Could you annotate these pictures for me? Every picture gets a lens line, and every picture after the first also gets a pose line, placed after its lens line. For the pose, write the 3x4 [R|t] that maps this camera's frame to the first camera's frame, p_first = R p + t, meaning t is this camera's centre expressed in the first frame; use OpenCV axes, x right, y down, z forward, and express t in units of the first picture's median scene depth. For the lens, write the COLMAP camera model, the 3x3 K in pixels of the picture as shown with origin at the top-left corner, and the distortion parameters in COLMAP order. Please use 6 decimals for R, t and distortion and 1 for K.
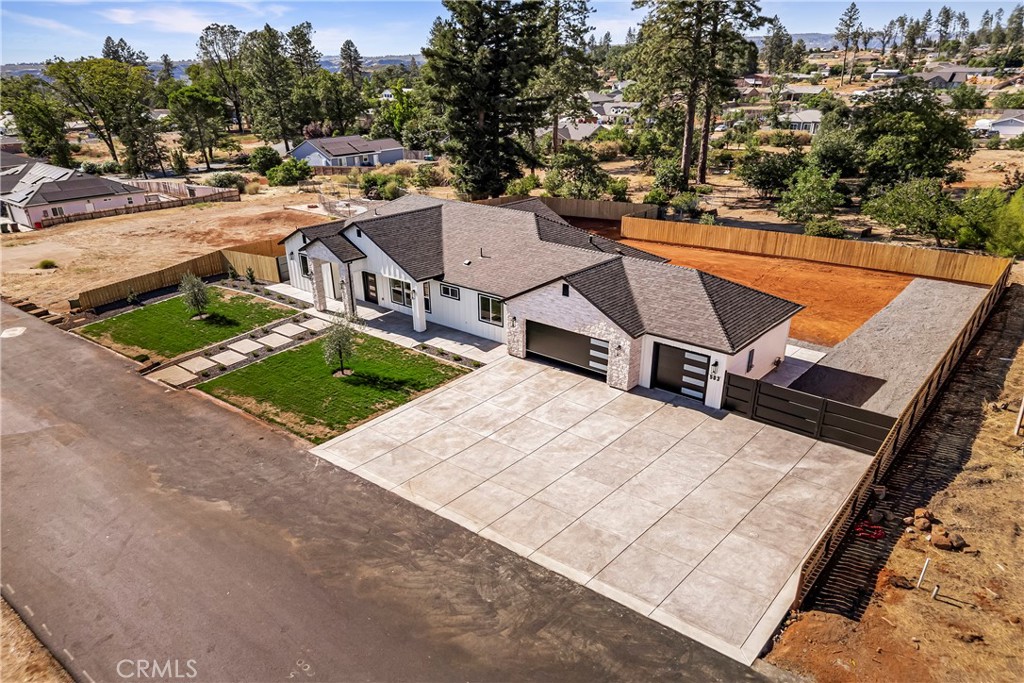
lens RADIAL K [[734.7, 0, 508.9], [0, 734.7, 343.7], [0, 0, 1]] dist [0.026150, -0.004300]
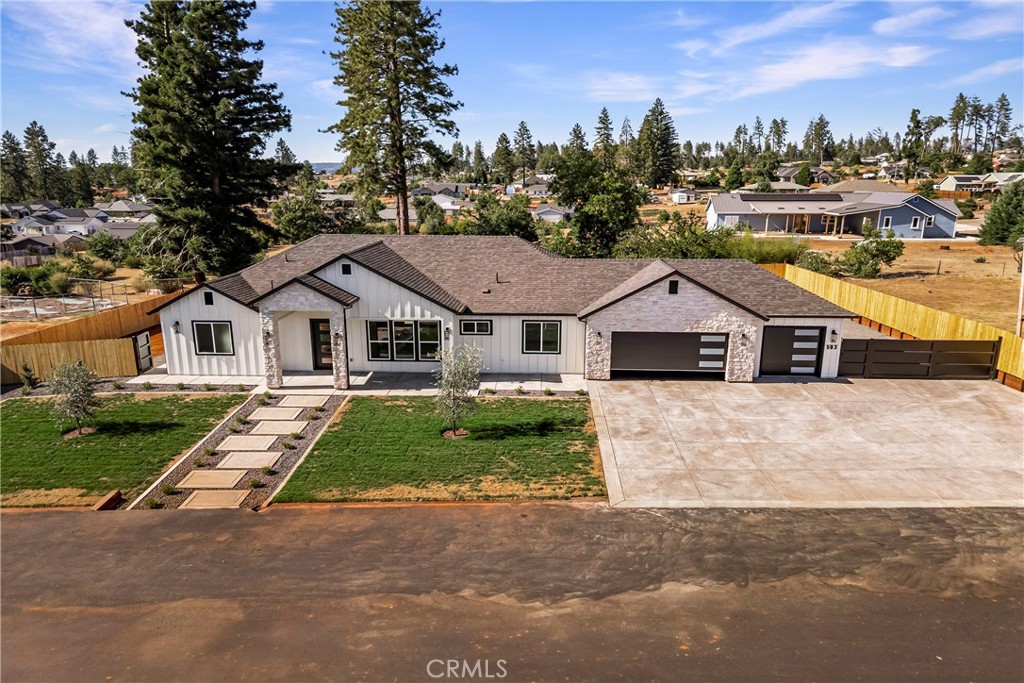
lens RADIAL K [[734.7, 0, 510.2], [0, 734.7, 340.6], [0, 0, 1]] dist [0.026150, -0.004300]
pose [[0.804065, -0.131897, 0.579726, -0.608203], [0.216392, 0.973127, -0.078728, 0.019355], [-0.553763, 0.188751, 0.810999, 0.367411]]
